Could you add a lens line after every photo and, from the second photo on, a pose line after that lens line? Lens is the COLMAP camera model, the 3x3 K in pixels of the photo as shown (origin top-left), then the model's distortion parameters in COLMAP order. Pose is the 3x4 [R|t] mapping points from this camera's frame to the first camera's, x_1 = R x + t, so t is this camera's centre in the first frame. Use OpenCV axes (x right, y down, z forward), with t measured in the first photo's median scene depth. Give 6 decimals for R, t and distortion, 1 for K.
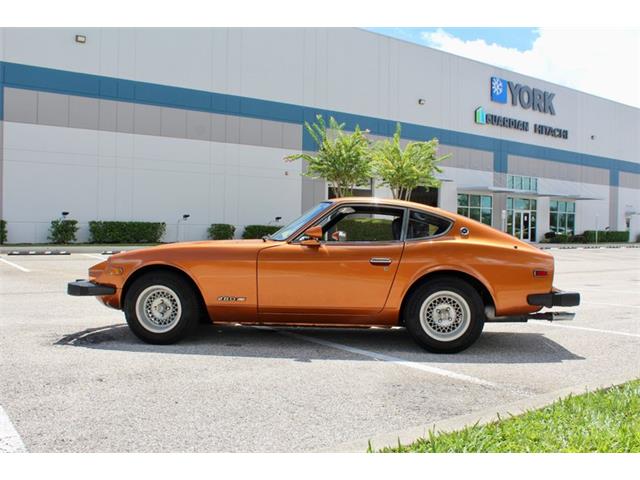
lens RADIAL K [[620.9, 0, 317.5], [0, 620.9, 241.0], [0, 0, 1]] dist [-0.151876, 0.172612]
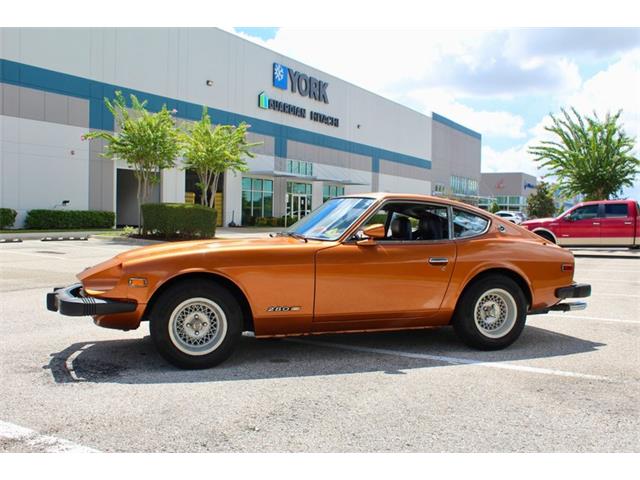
lens RADIAL K [[620.9, 0, 317.5], [0, 620.9, 241.0], [0, 0, 1]] dist [-0.151876, 0.172612]
pose [[0.918829, -0.016899, 0.394293, -0.090693], [0.005098, 0.999508, 0.030958, -0.005881], [-0.394622, -0.026435, 0.918463, 0.038253]]
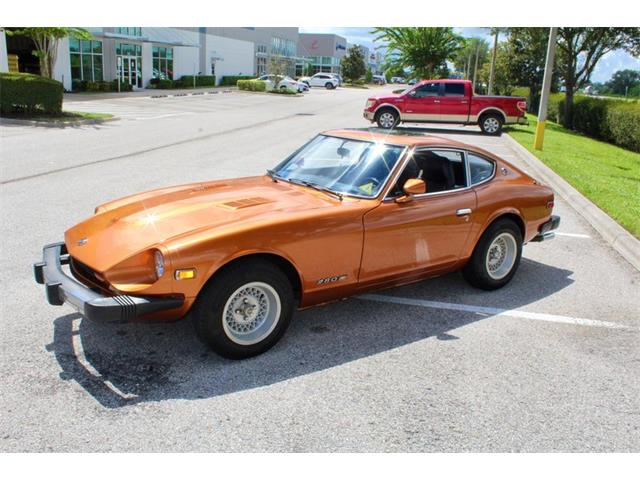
lens RADIAL K [[582.1, 0, 318.1], [0, 582.1, 243.4], [0, 0, 1]] dist [-0.154232, 0.149237]
pose [[0.753615, -0.169826, 0.634999, -0.128924], [-0.017916, 0.960382, 0.278110, -0.033094], [-0.657072, -0.220965, 0.720715, 0.099608]]
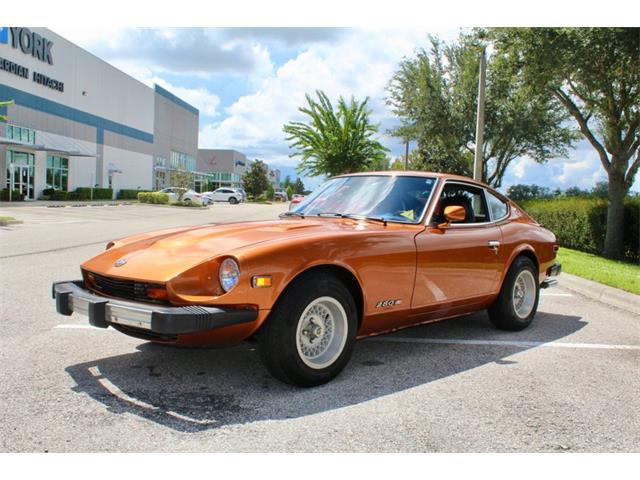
lens RADIAL K [[620.9, 0, 317.5], [0, 620.9, 241.0], [0, 0, 1]] dist [-0.151876, 0.172612]
pose [[0.632712, -0.044219, 0.773124, -0.160207], [-0.014170, 0.997540, 0.068652, -0.006674], [-0.774257, -0.054392, 0.630529, 0.123818]]
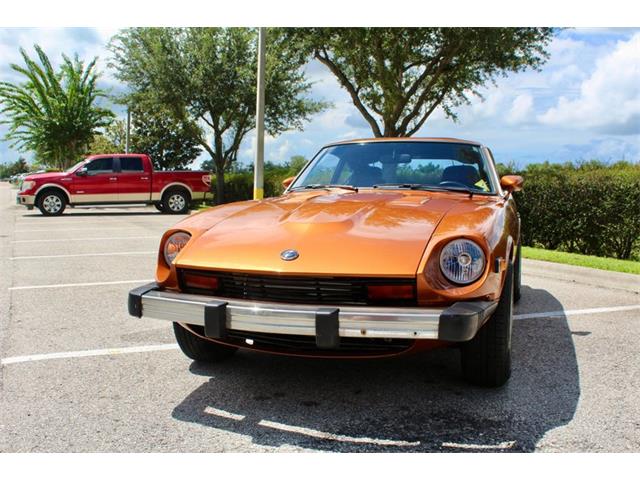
lens RADIAL K [[666.0, 0, 315.3], [0, 666.0, 250.2], [0, 0, 1]] dist [-0.093340, 0.032356]
pose [[0.208935, -0.104530, 0.972327, -0.184209], [-0.005644, 0.994125, 0.108087, -0.003876], [-0.977913, -0.028071, 0.207117, 0.219396]]
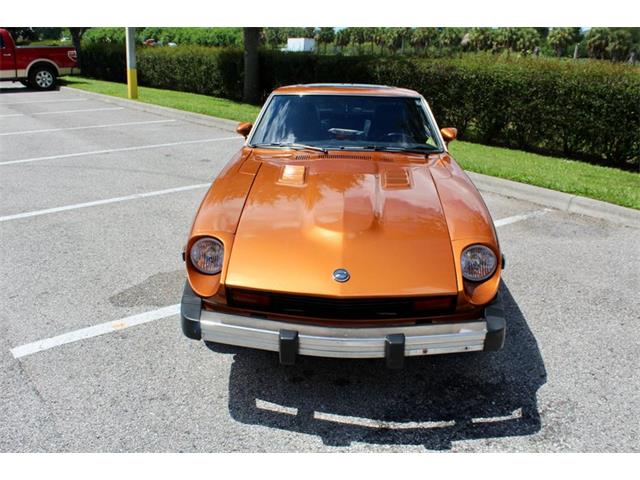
lens RADIAL K [[582.1, 0, 318.1], [0, 582.1, 243.4], [0, 0, 1]] dist [-0.154232, 0.149237]
pose [[-0.054685, -0.344877, 0.937054, -0.174055], [-0.021927, 0.938646, 0.344184, -0.031434], [-0.998263, -0.001725, -0.058892, 0.255454]]
